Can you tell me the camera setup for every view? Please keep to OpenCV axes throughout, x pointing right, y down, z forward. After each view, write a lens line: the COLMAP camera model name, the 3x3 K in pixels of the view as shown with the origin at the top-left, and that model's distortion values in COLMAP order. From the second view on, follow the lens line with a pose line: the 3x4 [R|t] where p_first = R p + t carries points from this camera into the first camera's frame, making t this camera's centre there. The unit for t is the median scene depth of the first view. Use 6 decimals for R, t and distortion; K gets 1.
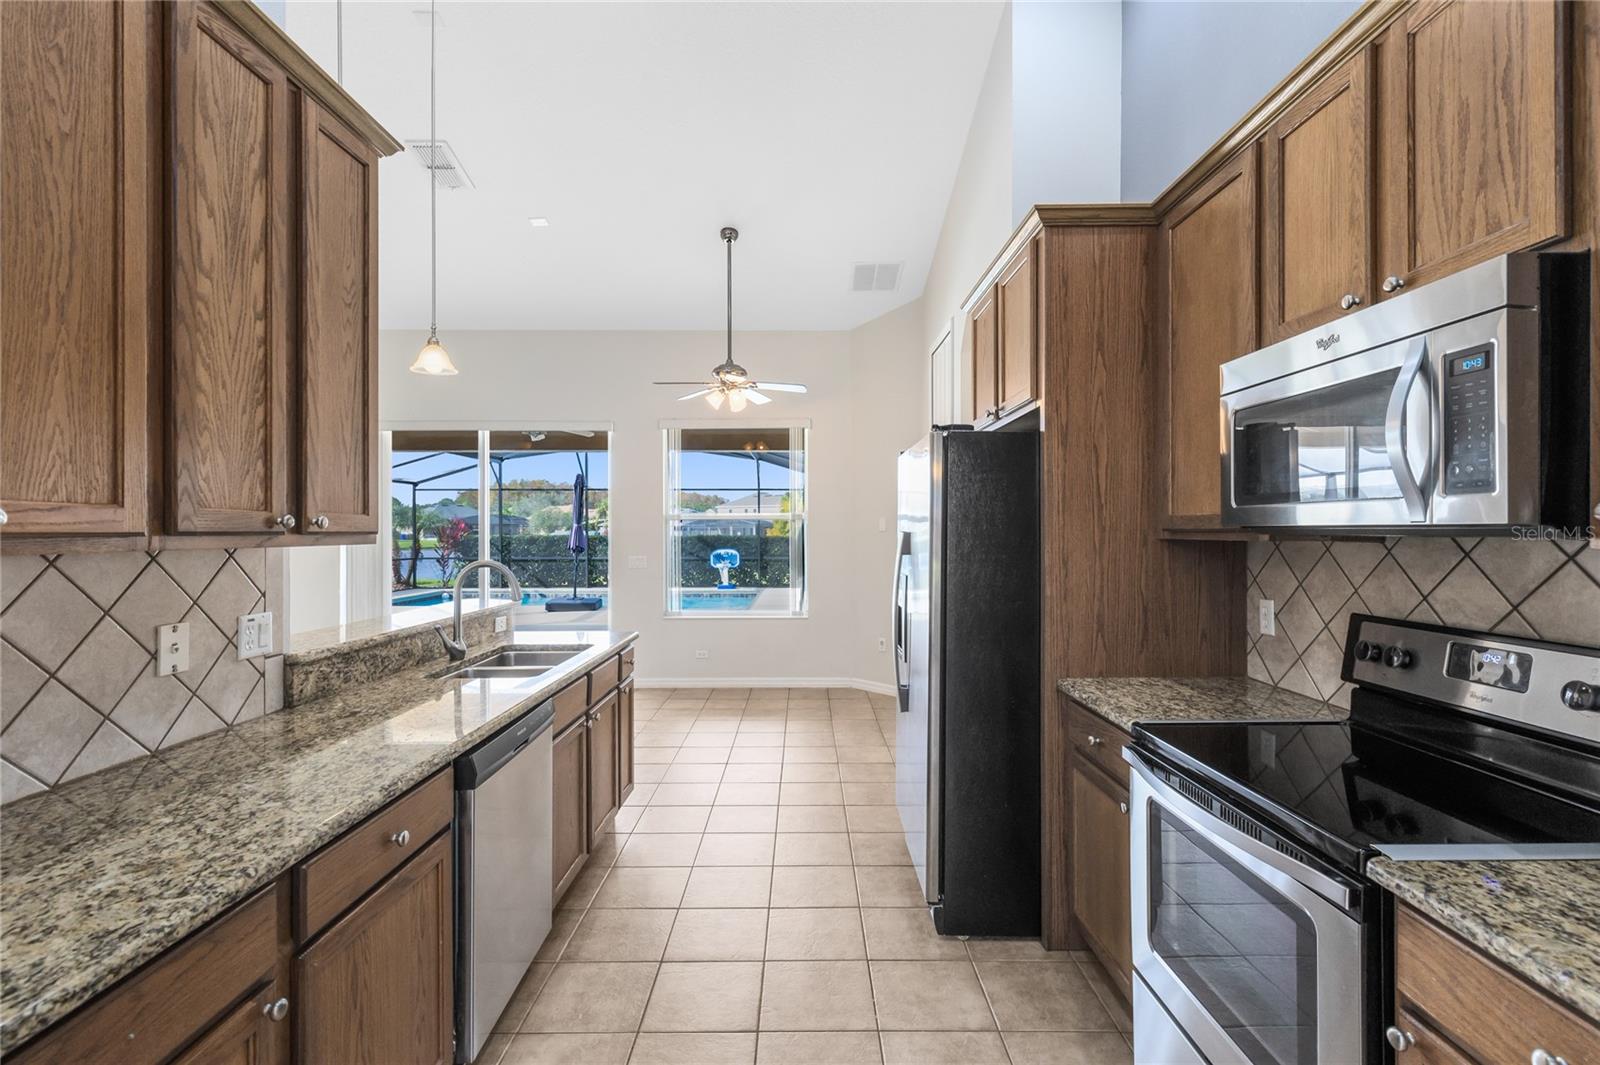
lens RADIAL K [[731.7, 0, 802.7], [0, 731.7, 528.8], [0, 0, 1]] dist [0.009218, -0.000813]
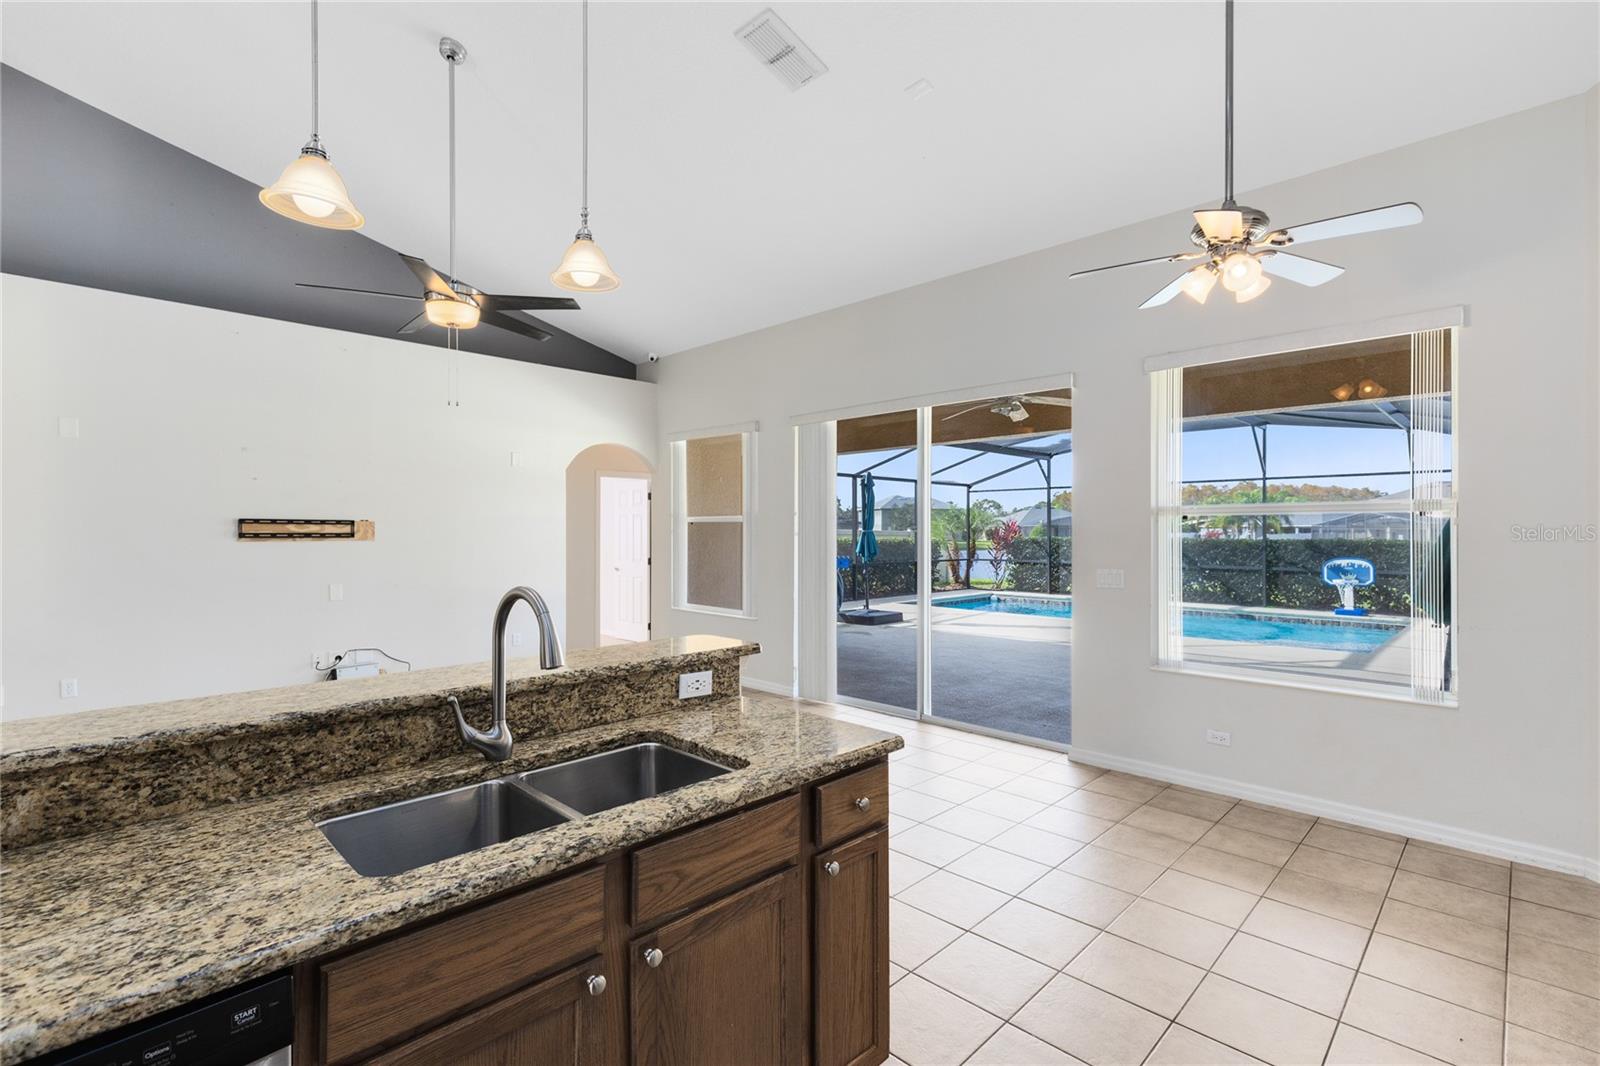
lens RADIAL K [[731.7, 0, 798.0], [0, 731.7, 534.5], [0, 0, 1]] dist [0.009218, -0.000813]
pose [[0.712482, 0.004072, -0.701678, 0.037467], [-0.000197, 0.999984, 0.005603, 0.001038], [0.701690, -0.003854, 0.712472, 0.321242]]
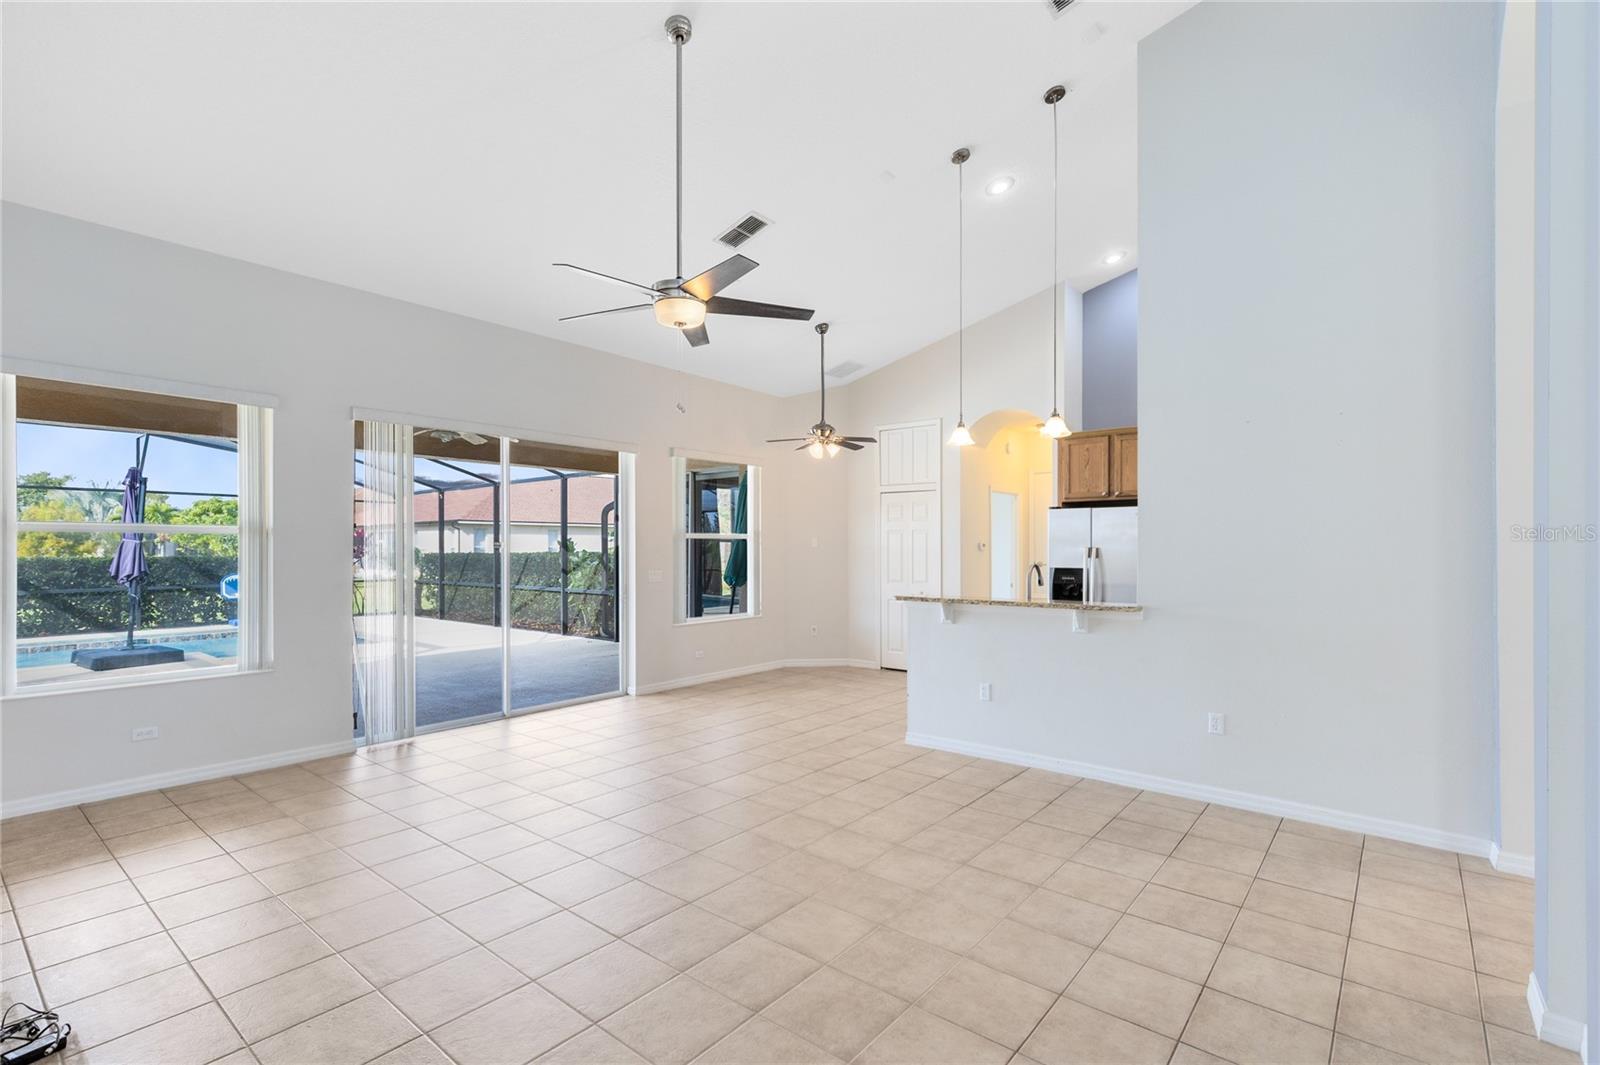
lens RADIAL K [[731.7, 0, 800.8], [0, 731.7, 561.0], [0, 0, 1]] dist [0.009218, -0.000813]
pose [[0.631495, -0.013163, 0.775268, -0.924167], [0.000145, 0.999858, 0.016858, 0.003475], [-0.775380, -0.010533, 0.631407, 0.137218]]
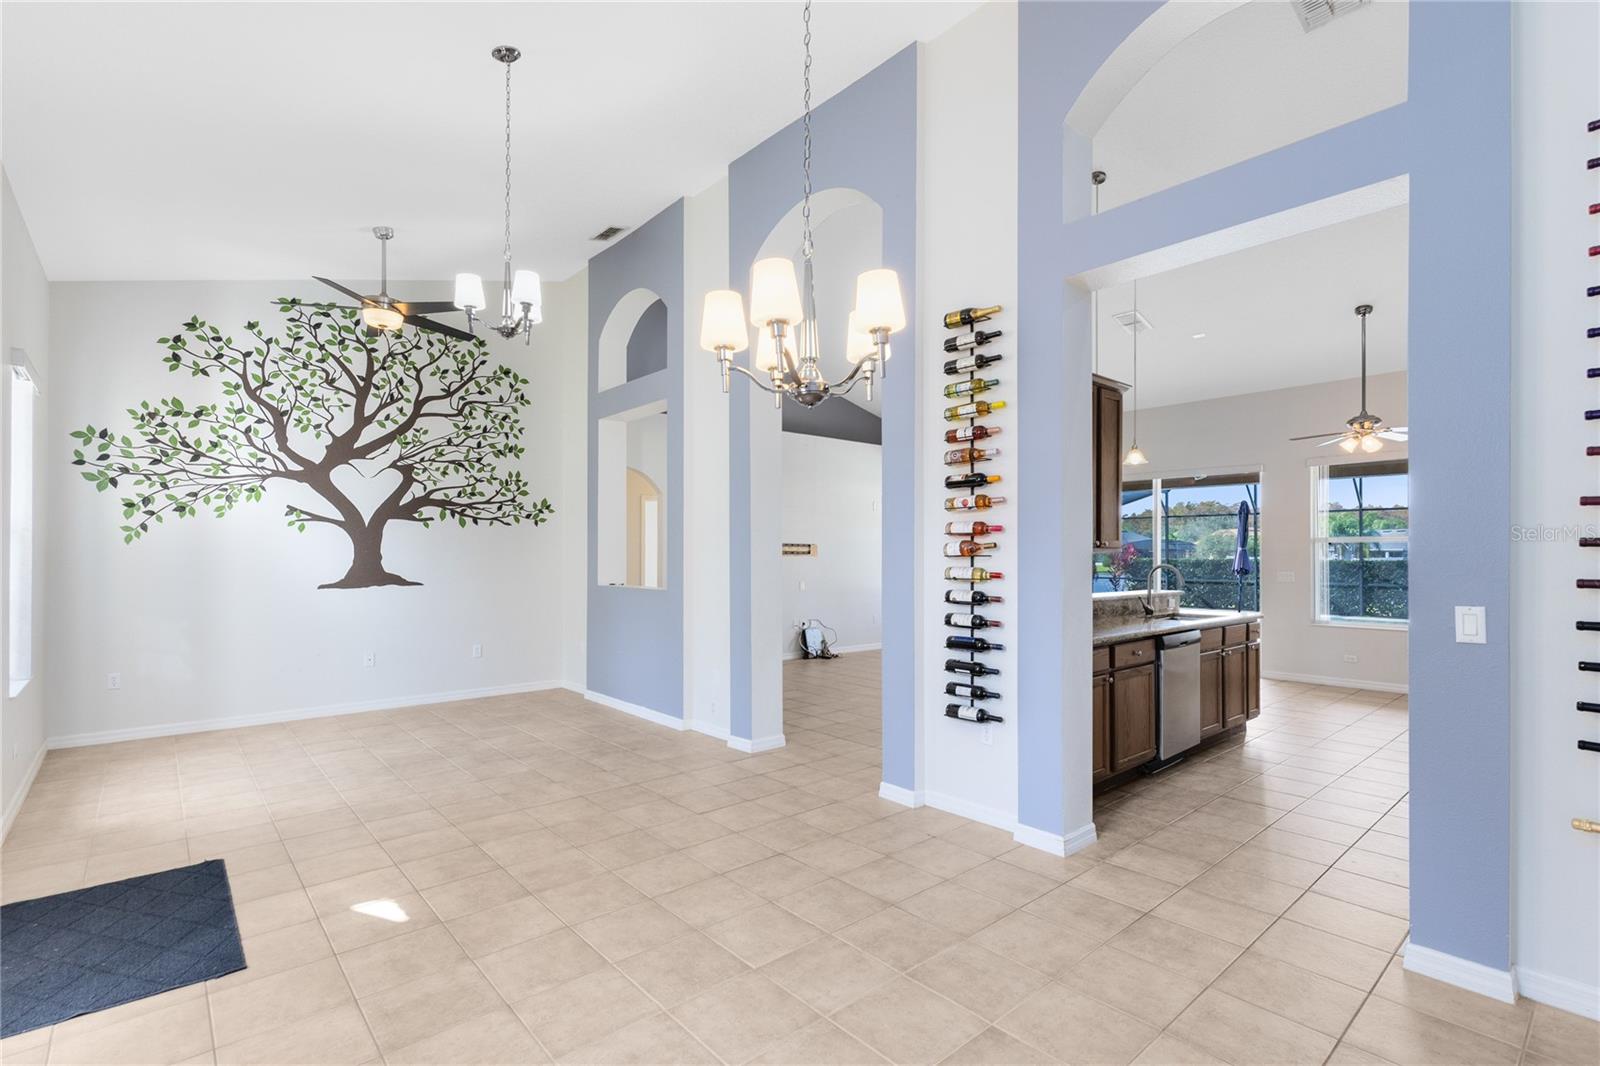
lens RADIAL K [[731.7, 0, 795.9], [0, 731.7, 552.2], [0, 0, 1]] dist [0.009218, -0.000813]
pose [[0.654118, 0.000126, -0.756393, 0.164979], [-0.002300, 0.999996, -0.001822, 0.008298], [0.756389, 0.002932, 0.654115, -0.418277]]
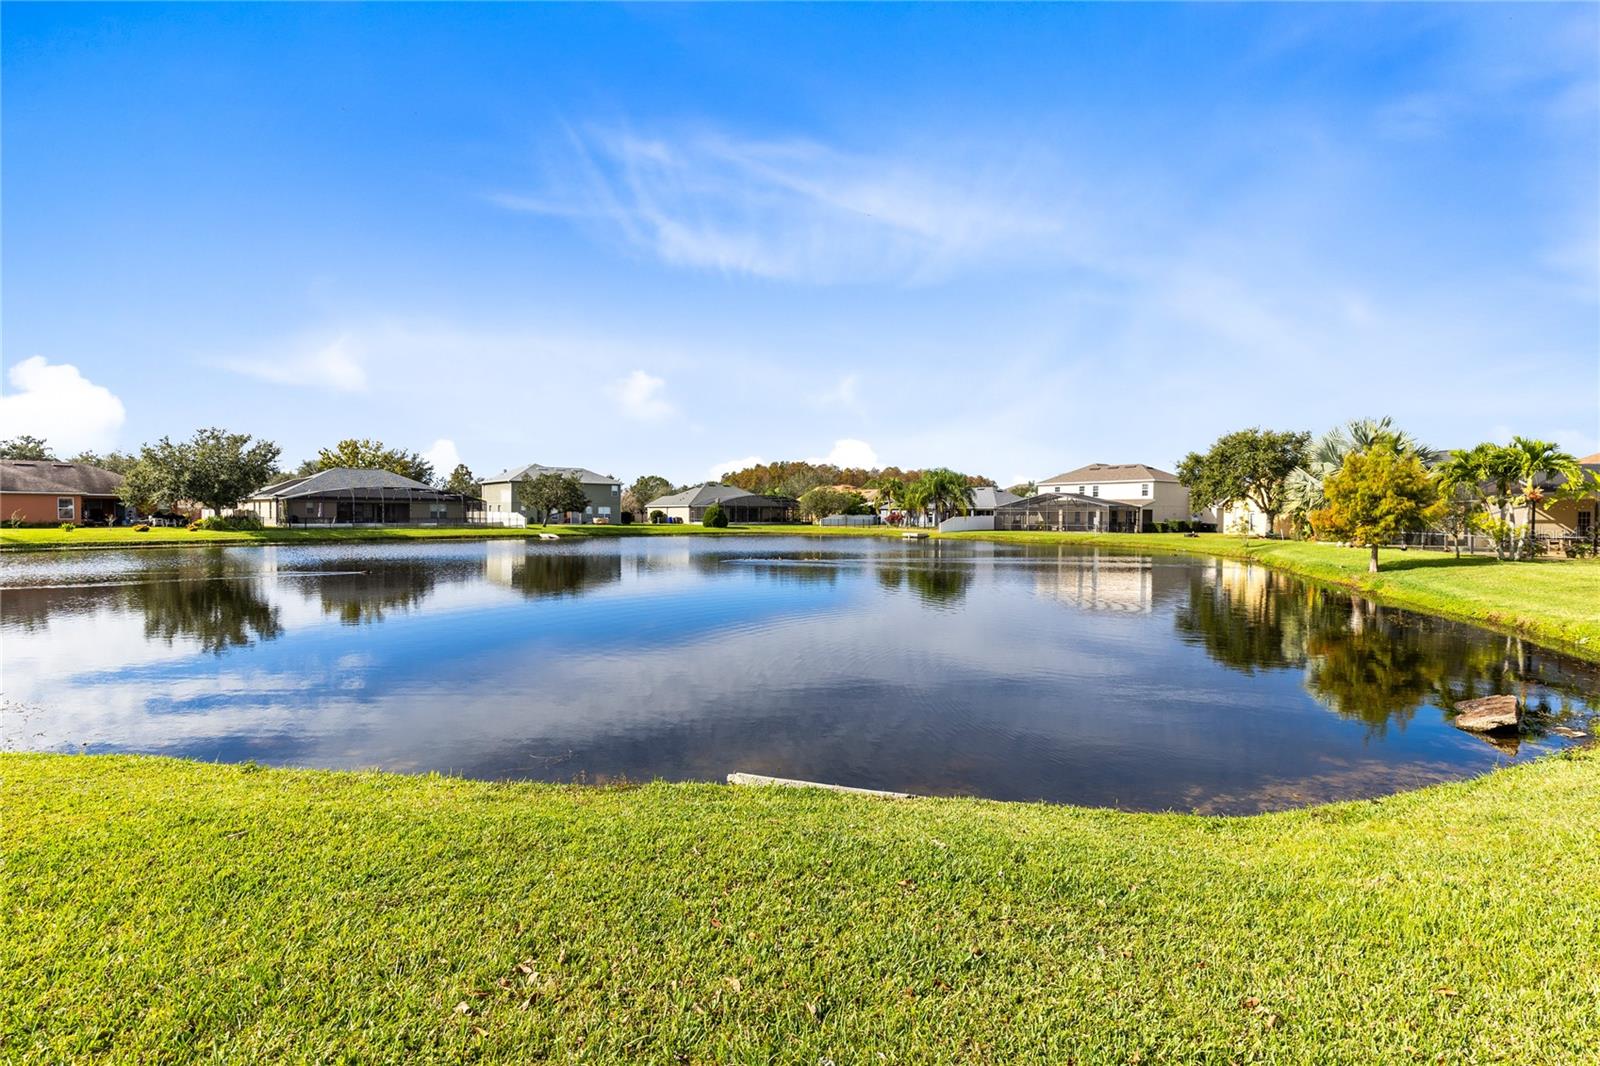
lens RADIAL K [[731.7, 0, 793.3], [0, 731.7, 526.1], [0, 0, 1]] dist [0.009218, -0.000813]
pose [[0.942380, 0.009804, -0.334401, -1.822710], [-0.004247, 0.999841, 0.017345, 0.025412], [0.334518, -0.014925, 0.942271, 3.697598]]
